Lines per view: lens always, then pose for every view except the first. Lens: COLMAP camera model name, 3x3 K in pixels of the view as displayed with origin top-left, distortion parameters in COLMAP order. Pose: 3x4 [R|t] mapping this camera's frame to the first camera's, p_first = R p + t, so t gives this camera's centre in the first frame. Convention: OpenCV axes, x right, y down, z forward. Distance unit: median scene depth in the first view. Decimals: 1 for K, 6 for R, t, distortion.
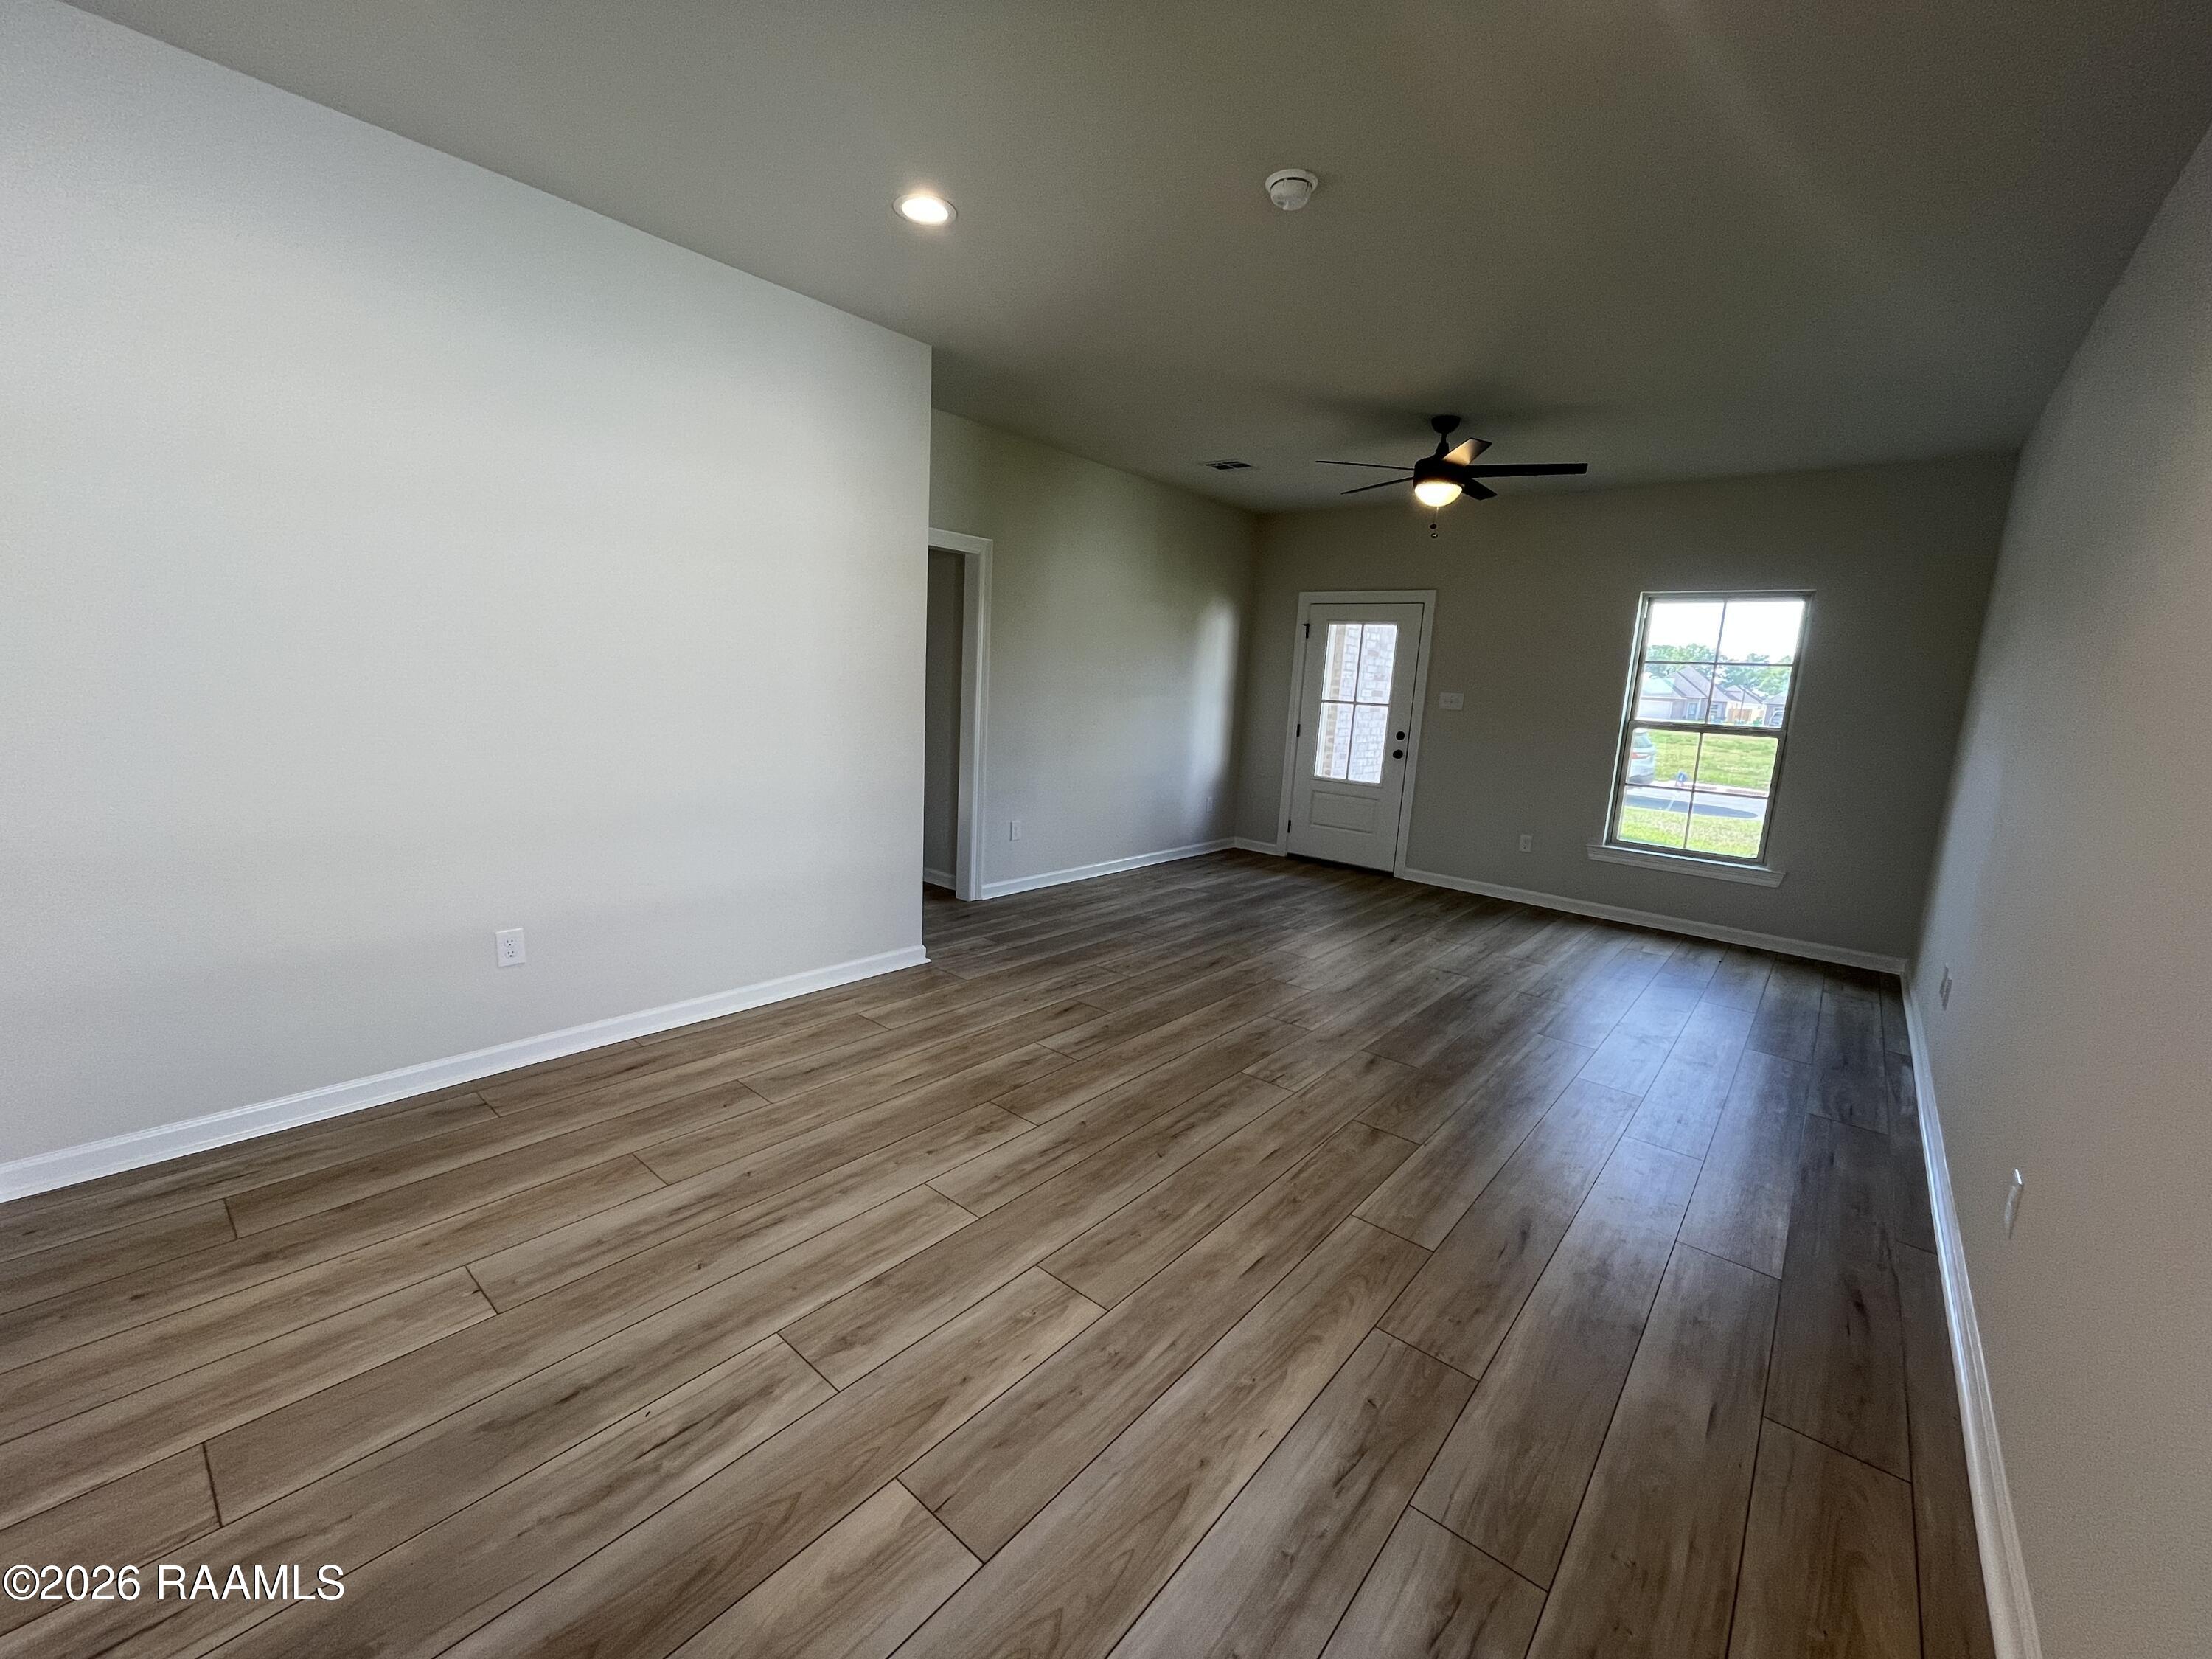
lens RADIAL K [[893.7, 0, 1106.0], [0, 893.7, 829.5], [0, 0, 1]] dist [-0.007598, -0.000216]
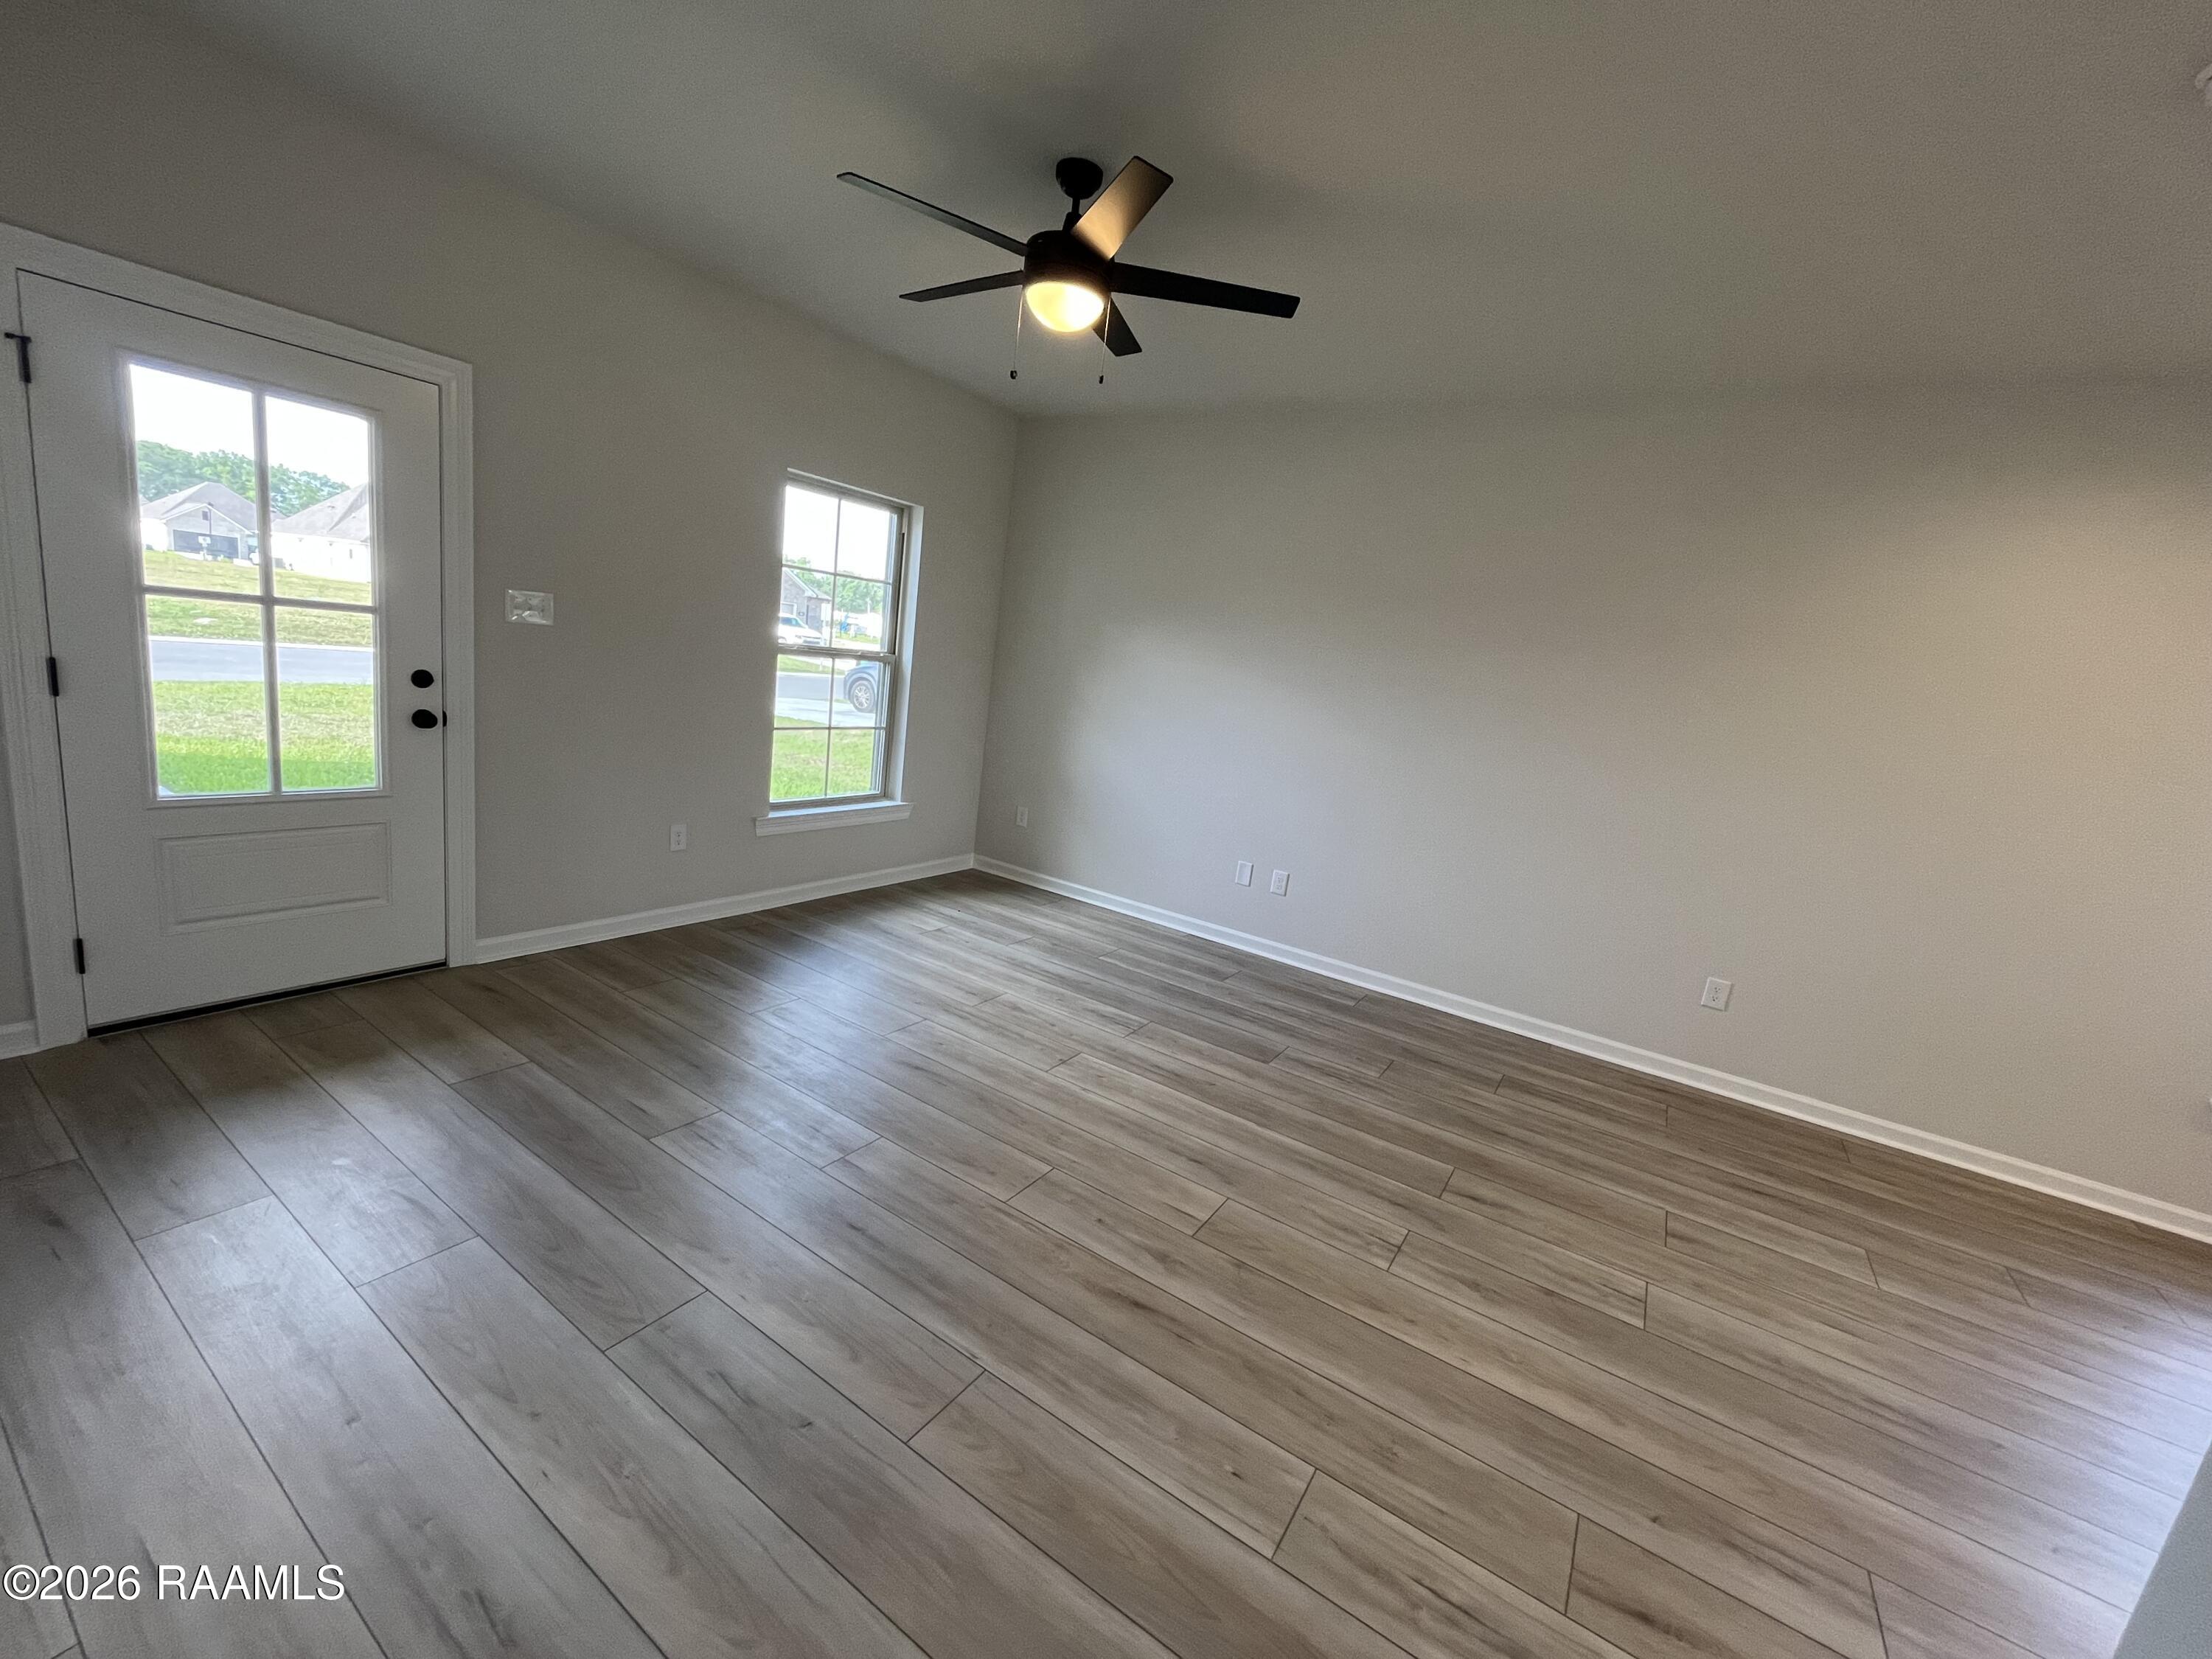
lens RADIAL K [[893.7, 0, 1106.0], [0, 893.7, 829.5], [0, 0, 1]] dist [-0.007598, -0.000216]
pose [[-0.112264, -0.257679, 0.959687, -0.239300], [0.038047, 0.963969, 0.263279, -0.193881], [-0.992950, 0.066070, -0.098415, 0.987374]]
